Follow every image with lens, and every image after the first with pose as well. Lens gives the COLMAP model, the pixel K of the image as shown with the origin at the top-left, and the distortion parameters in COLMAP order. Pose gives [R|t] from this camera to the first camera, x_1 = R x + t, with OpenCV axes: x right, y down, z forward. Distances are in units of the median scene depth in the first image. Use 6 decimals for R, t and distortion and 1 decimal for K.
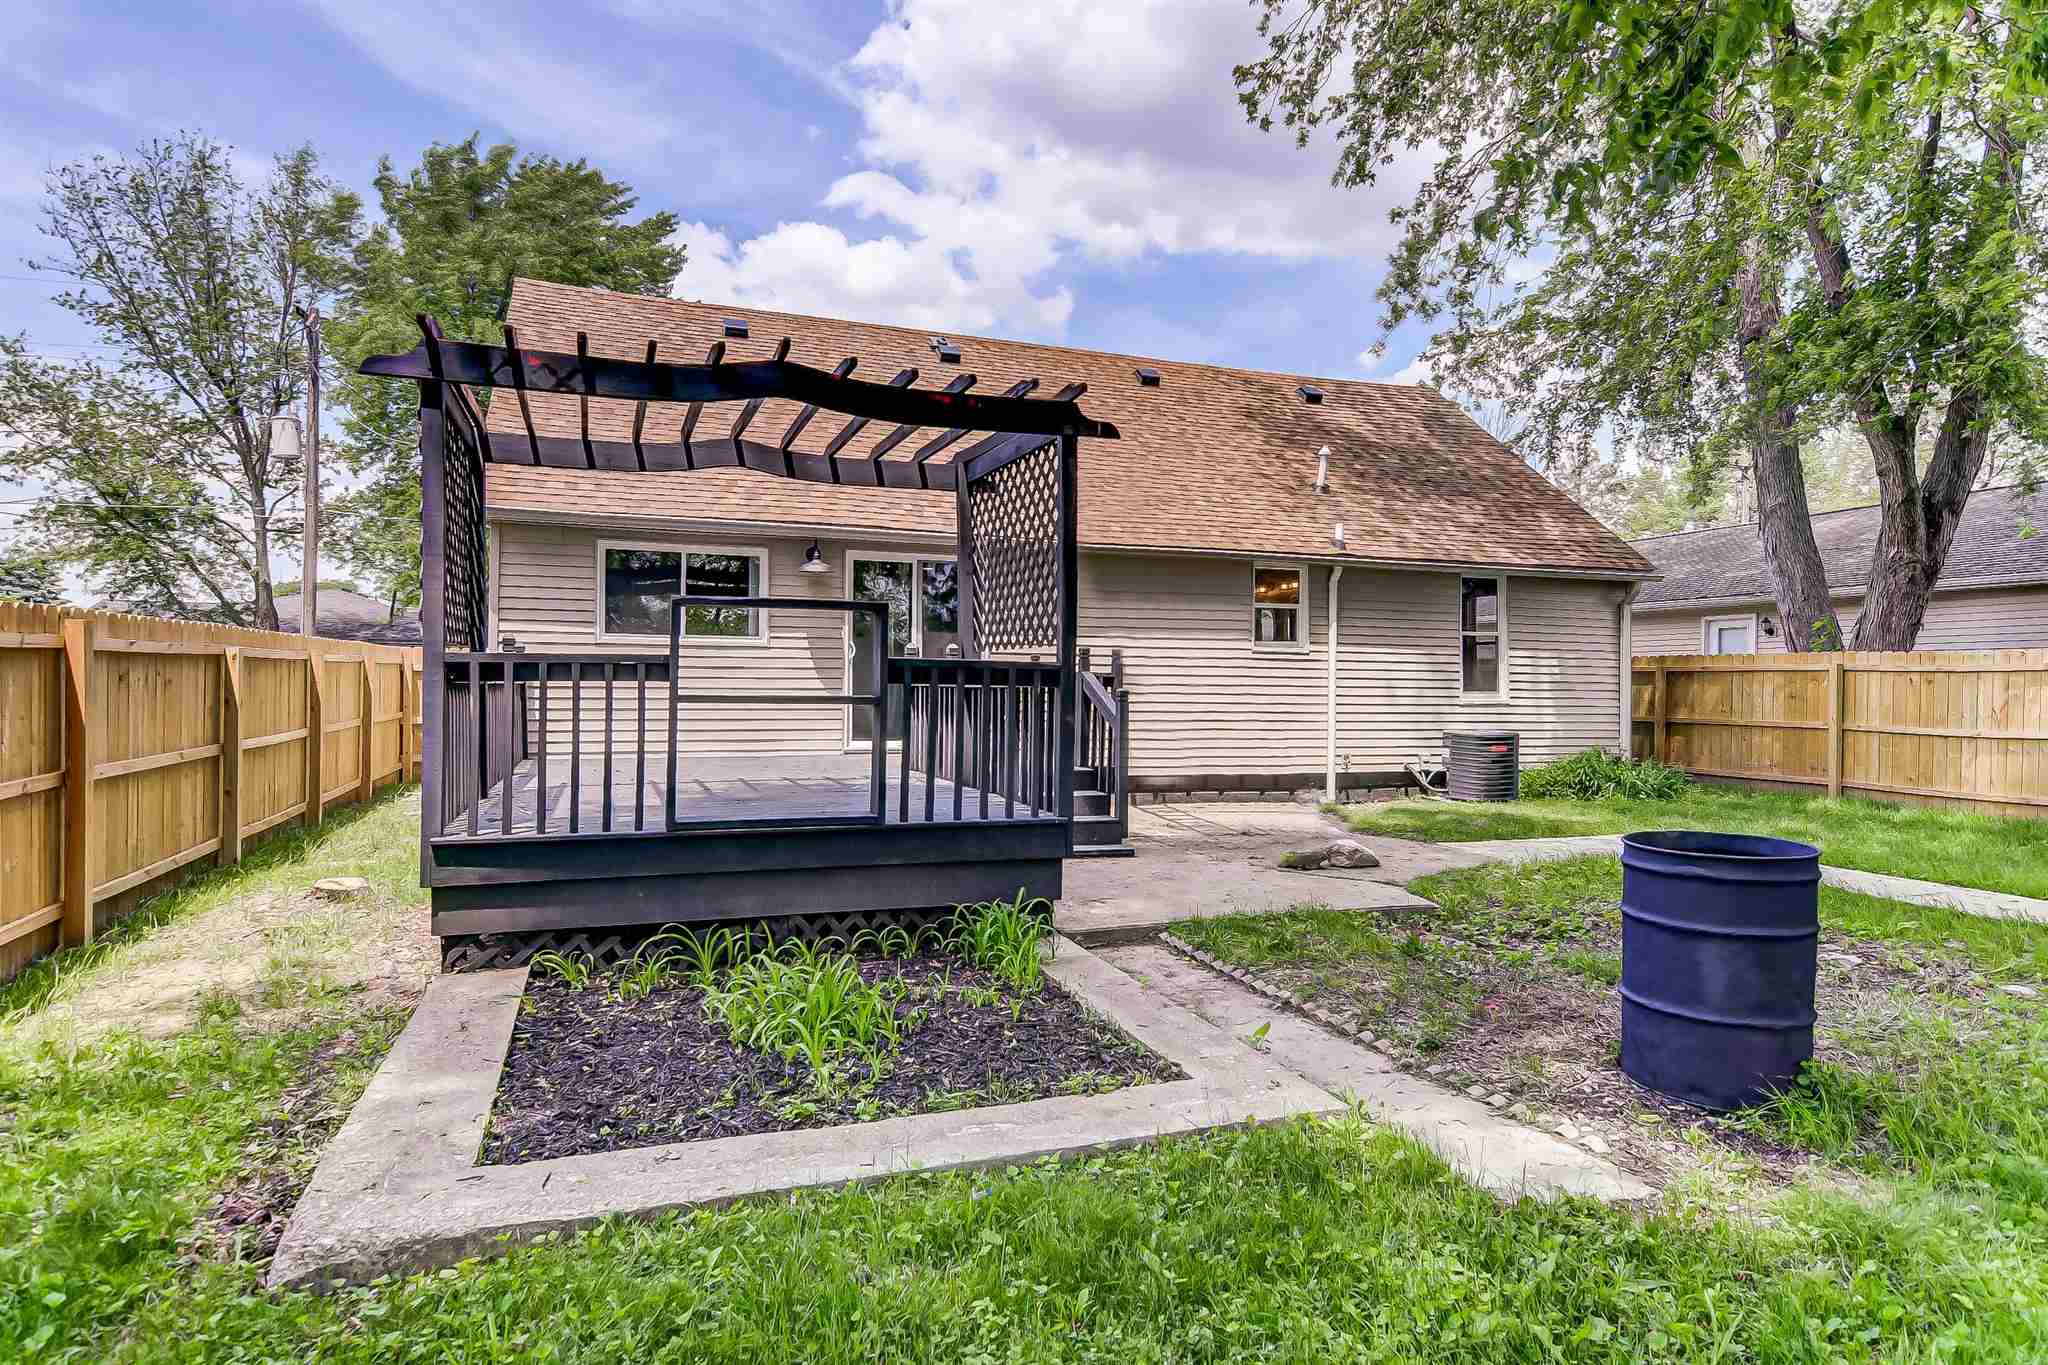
lens RADIAL K [[1139.8, 0, 1017.4], [0, 1139.8, 685.4], [0, 0, 1]] dist [0.002889, 0.000174]
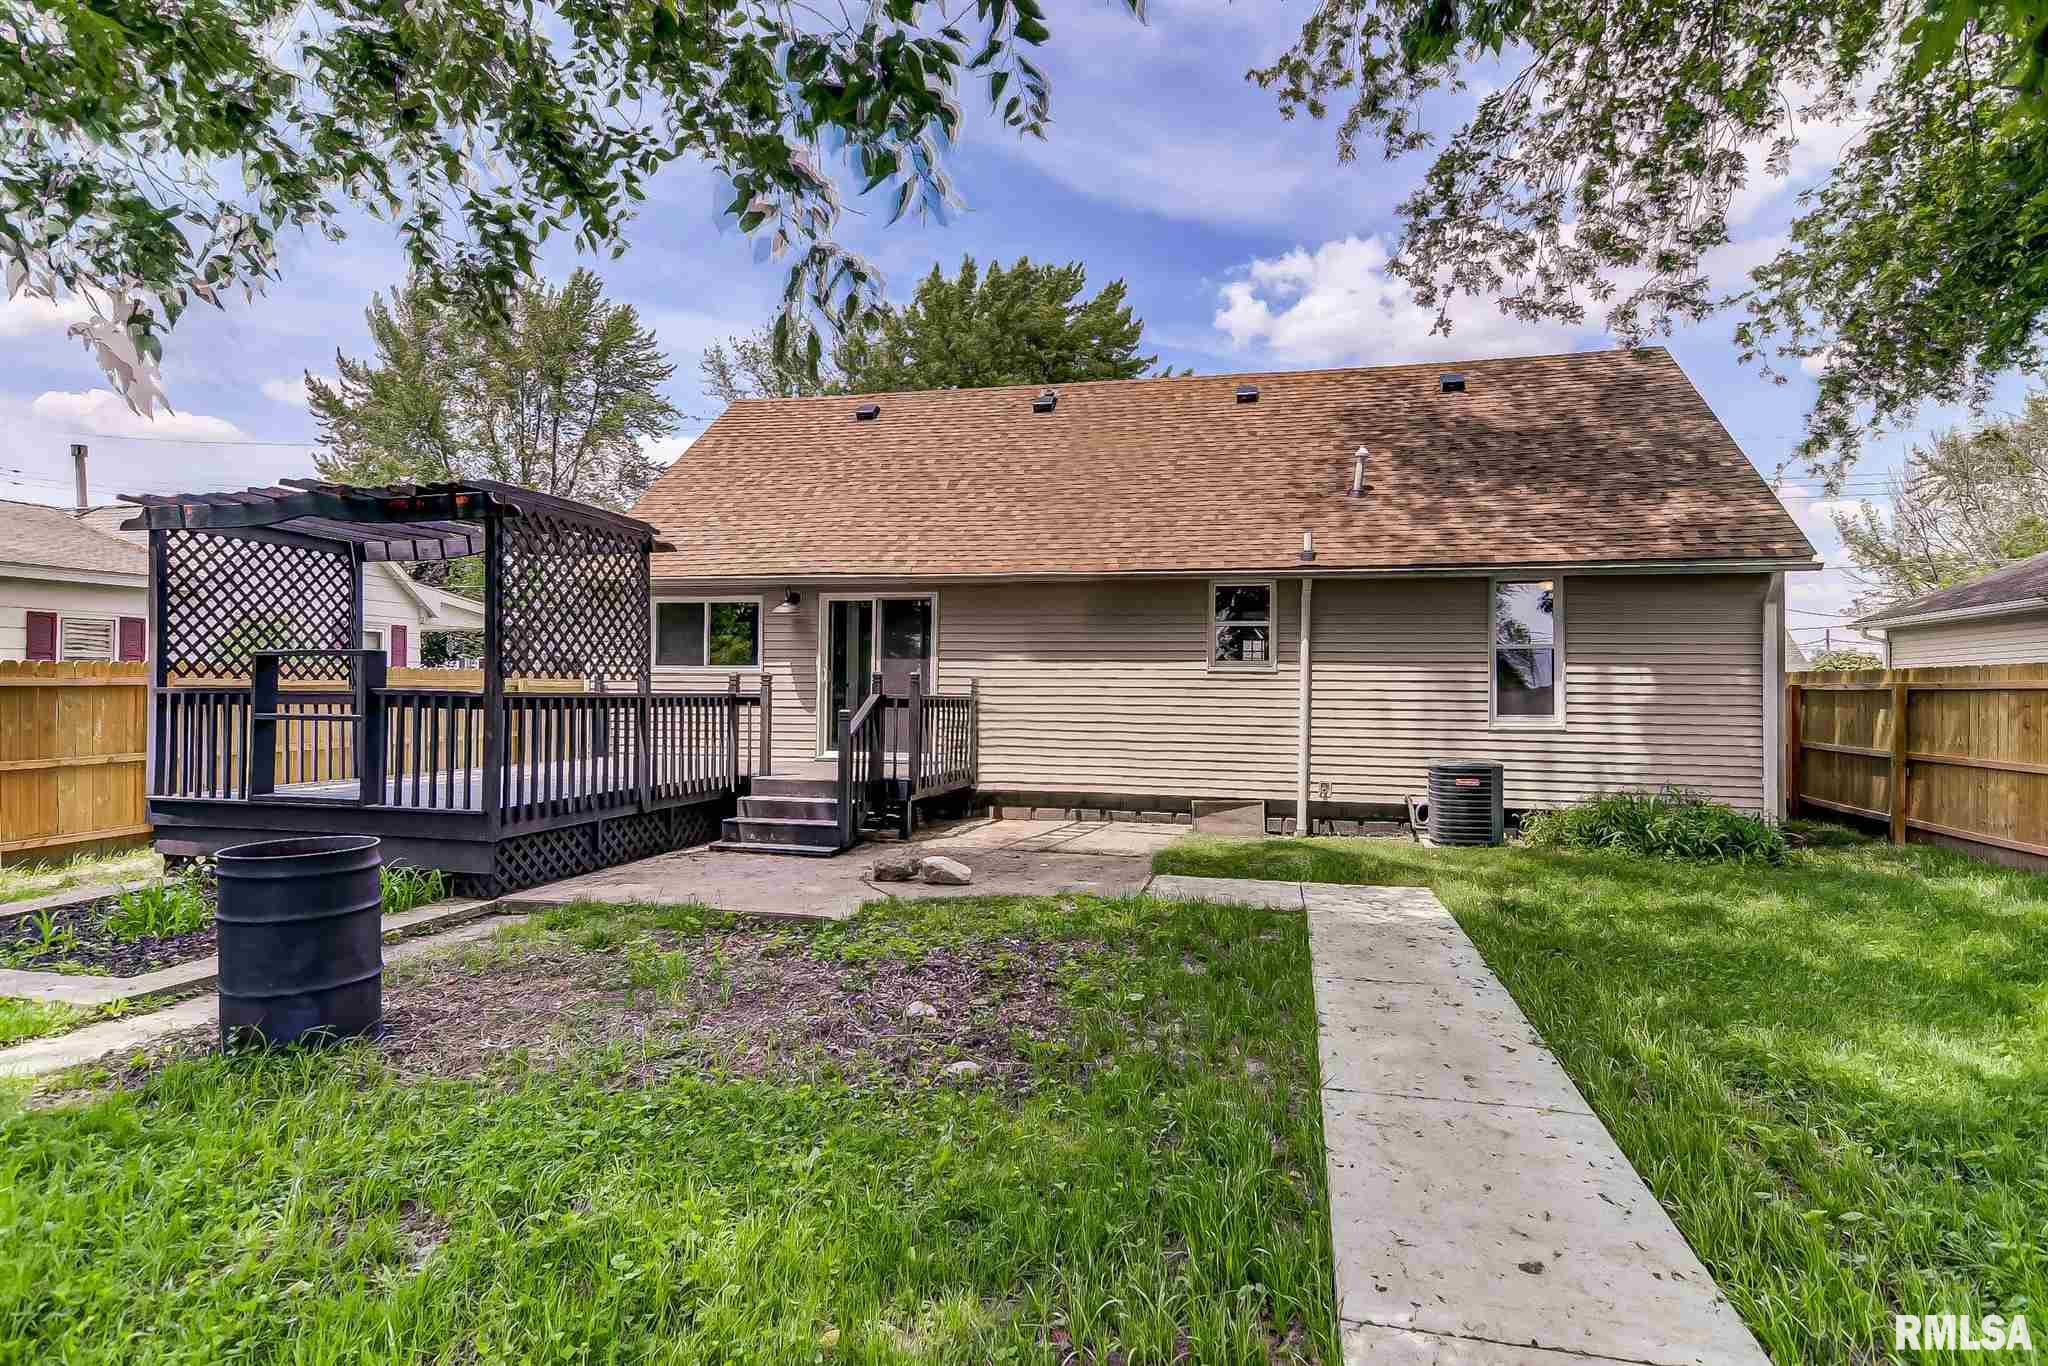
lens RADIAL K [[1093.0, 0, 1027.5], [0, 1093.0, 681.4], [0, 0, 1]] dist [0.000943, 0.000072]
pose [[0.841256, -0.005214, -0.540611, 0.573000], [-0.002468, 0.999906, -0.013484, -0.008361], [0.540631, 0.012678, 0.841165, 0.123039]]
